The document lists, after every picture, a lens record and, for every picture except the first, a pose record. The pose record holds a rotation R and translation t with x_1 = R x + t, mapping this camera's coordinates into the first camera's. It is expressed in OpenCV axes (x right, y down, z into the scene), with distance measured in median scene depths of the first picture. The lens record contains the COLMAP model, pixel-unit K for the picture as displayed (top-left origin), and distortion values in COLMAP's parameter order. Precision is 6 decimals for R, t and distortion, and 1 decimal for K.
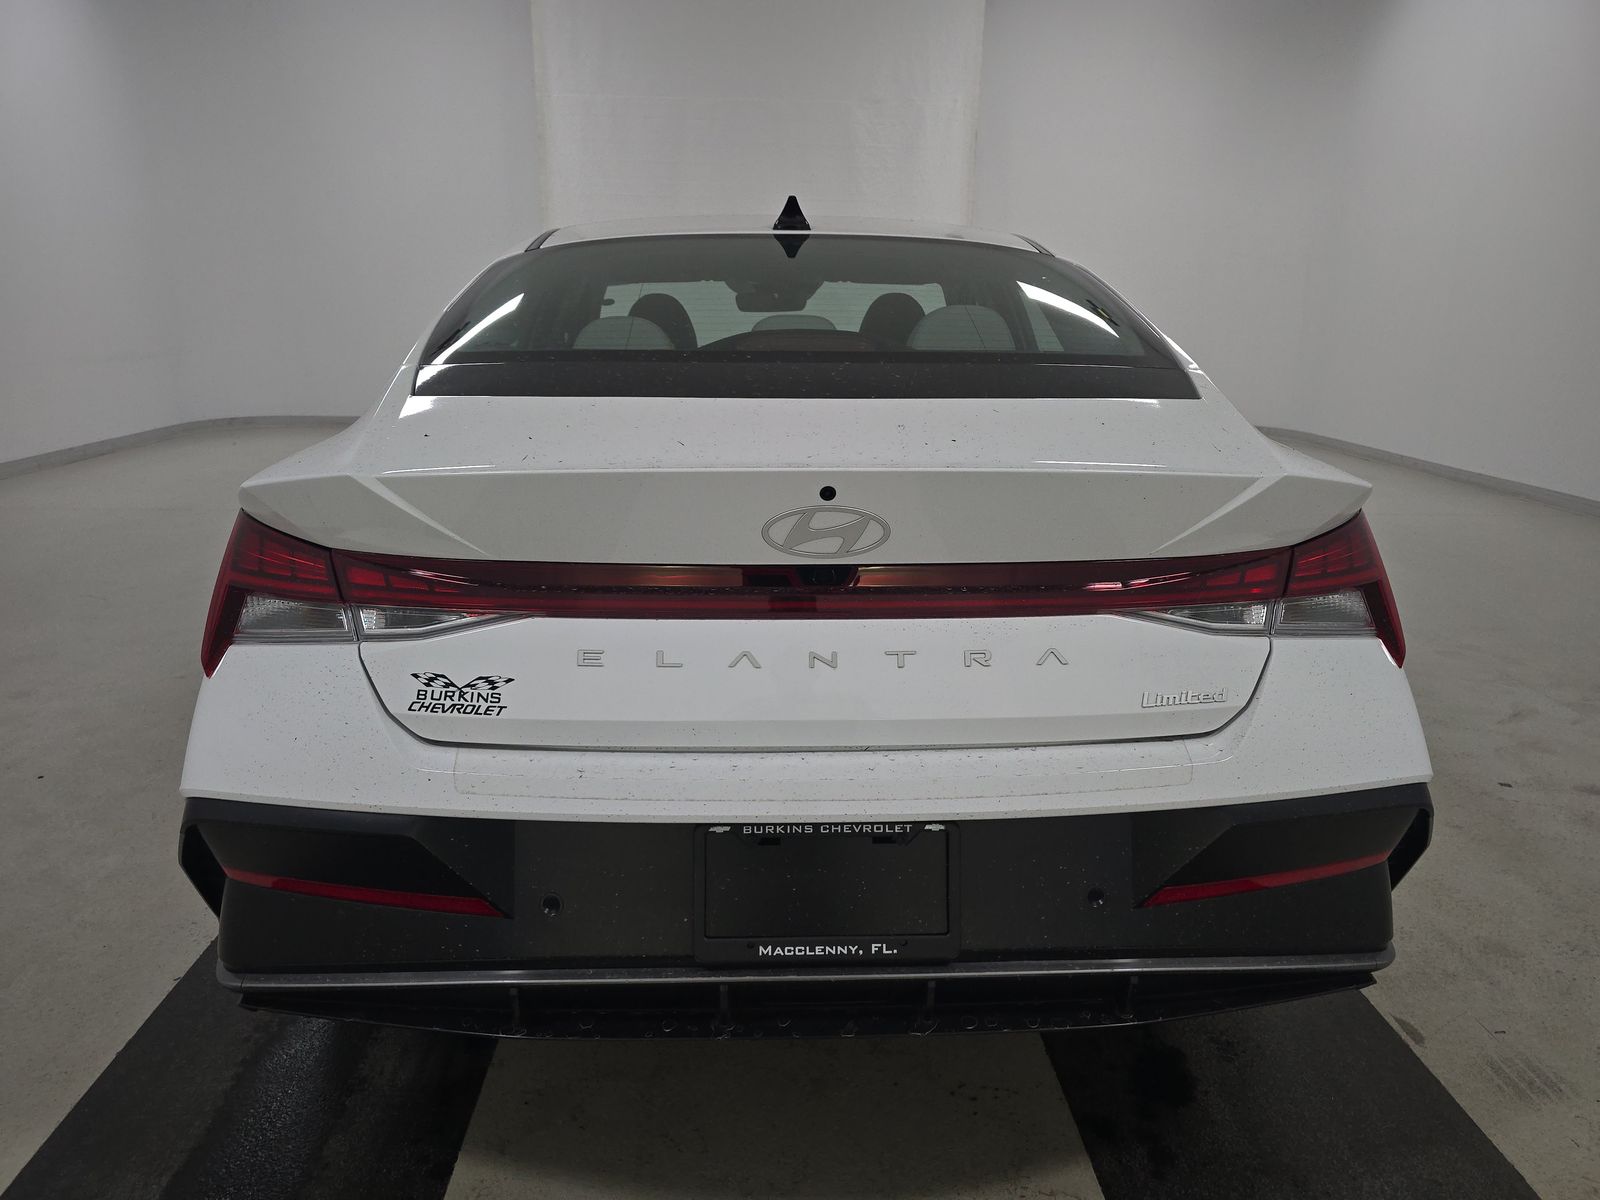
lens RADIAL K [[1091.9, 0, 799.9], [0, 1091.9, 596.6], [0, 0, 1]] dist [0.046258, -0.032705]
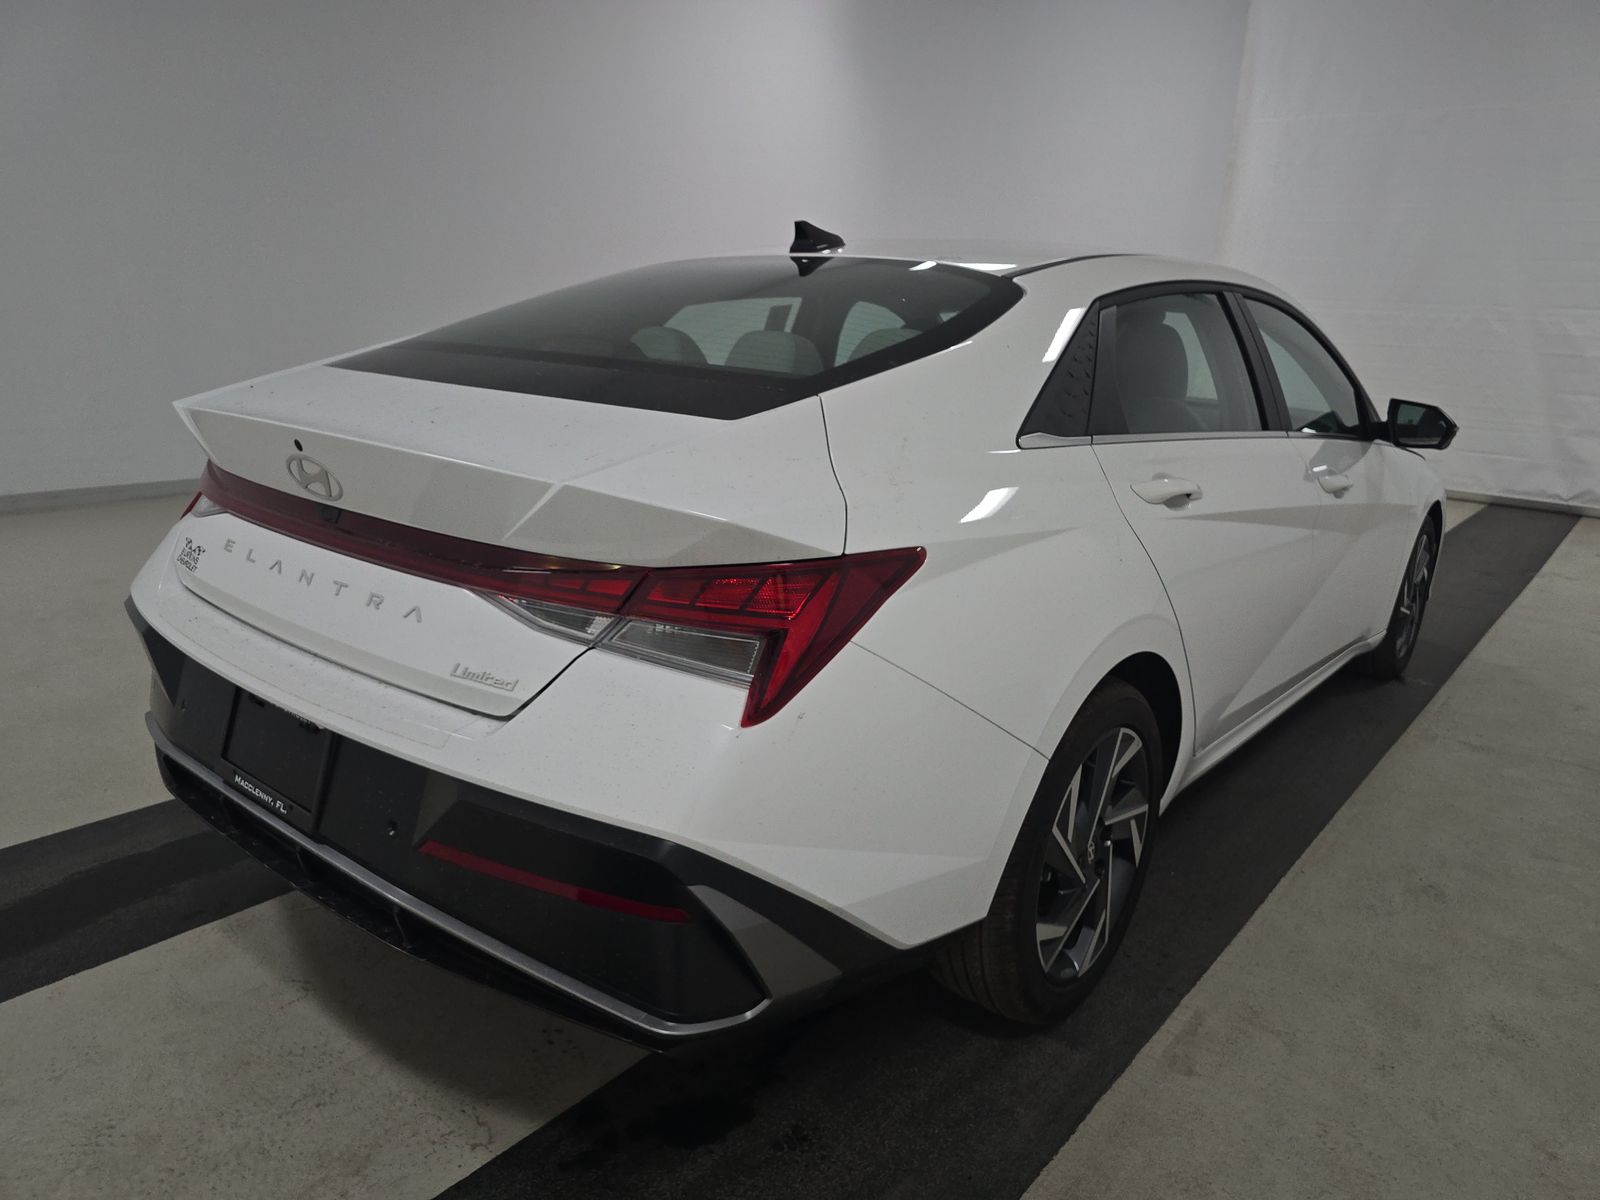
lens RADIAL K [[1091.9, 0, 790.0], [0, 1091.9, 605.2], [0, 0, 1]] dist [0.046258, -0.032705]
pose [[0.733932, 0.195594, -0.650451, 1.280281], [-0.210805, 0.975945, 0.055612, -0.101082], [0.645682, 0.096303, 0.757509, 0.388031]]
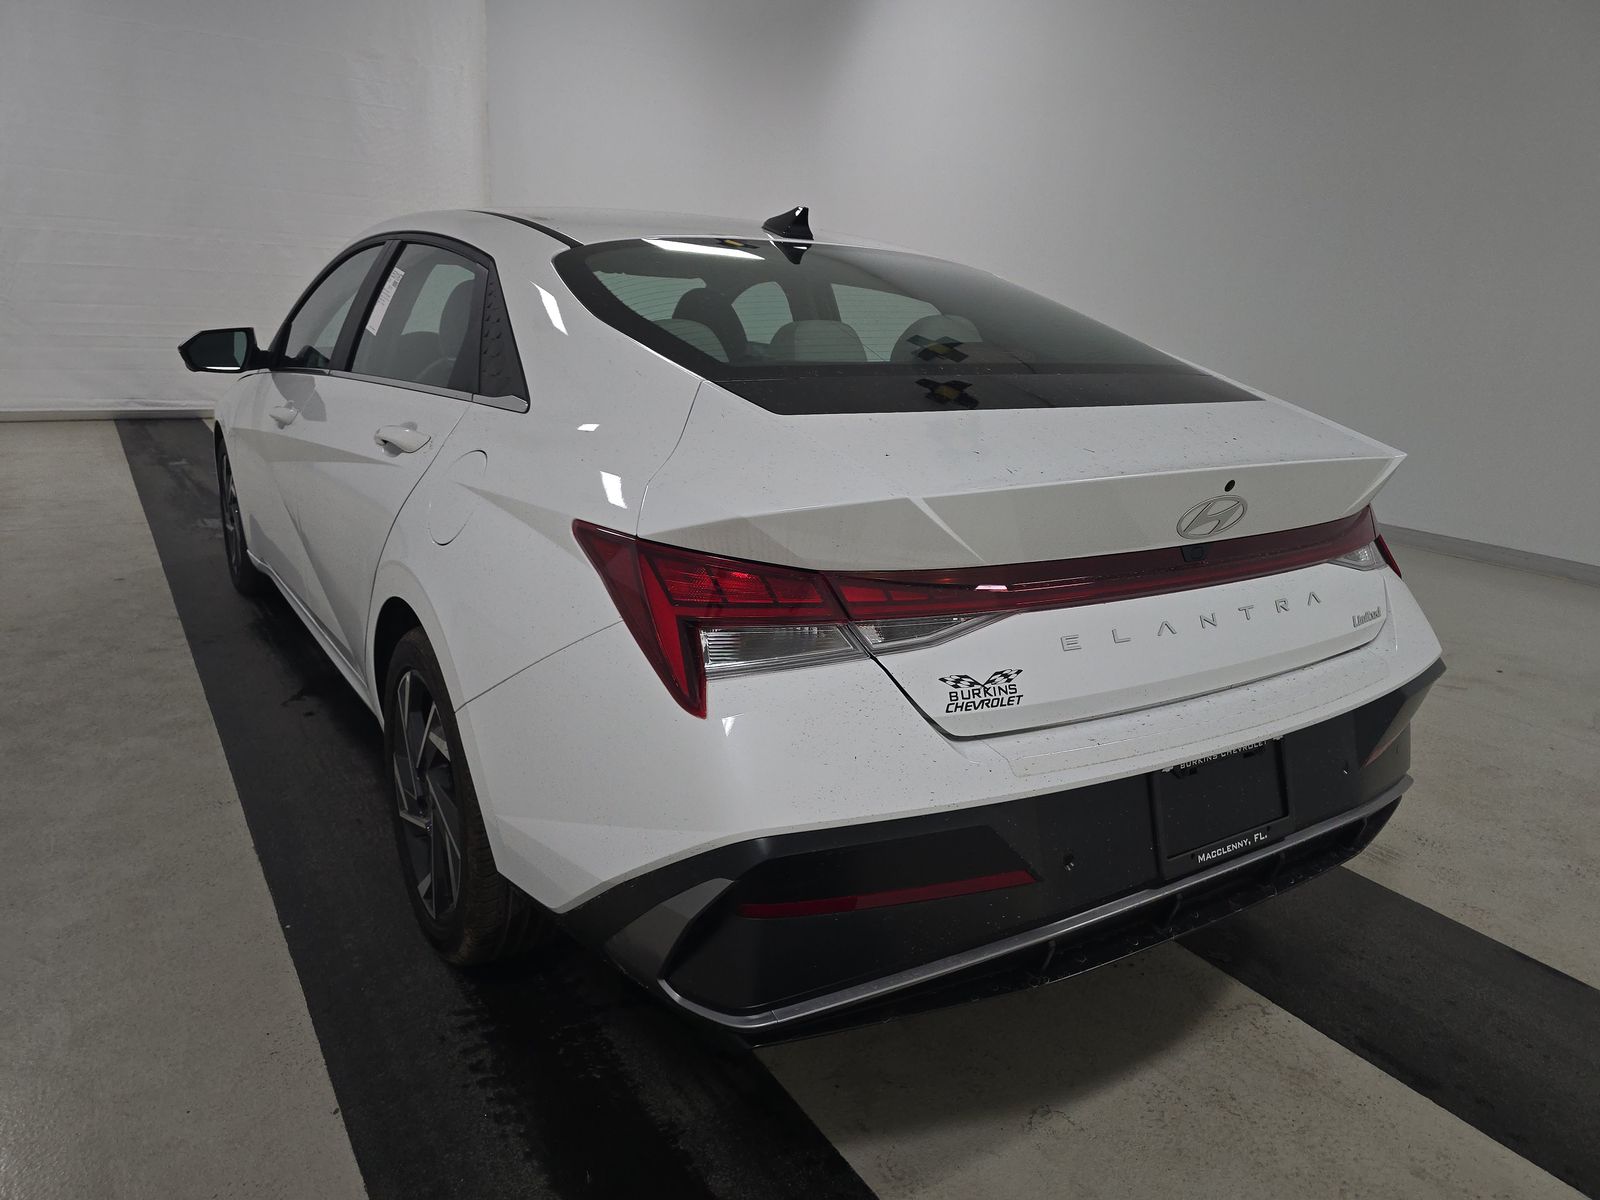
lens RADIAL K [[1091.9, 0, 796.4], [0, 1091.9, 598.7], [0, 0, 1]] dist [0.046258, -0.032705]
pose [[0.857967, -0.107488, 0.502333, -1.003028], [0.094926, 0.994197, 0.050606, -0.074407], [-0.504858, 0.004267, 0.863192, 0.153157]]
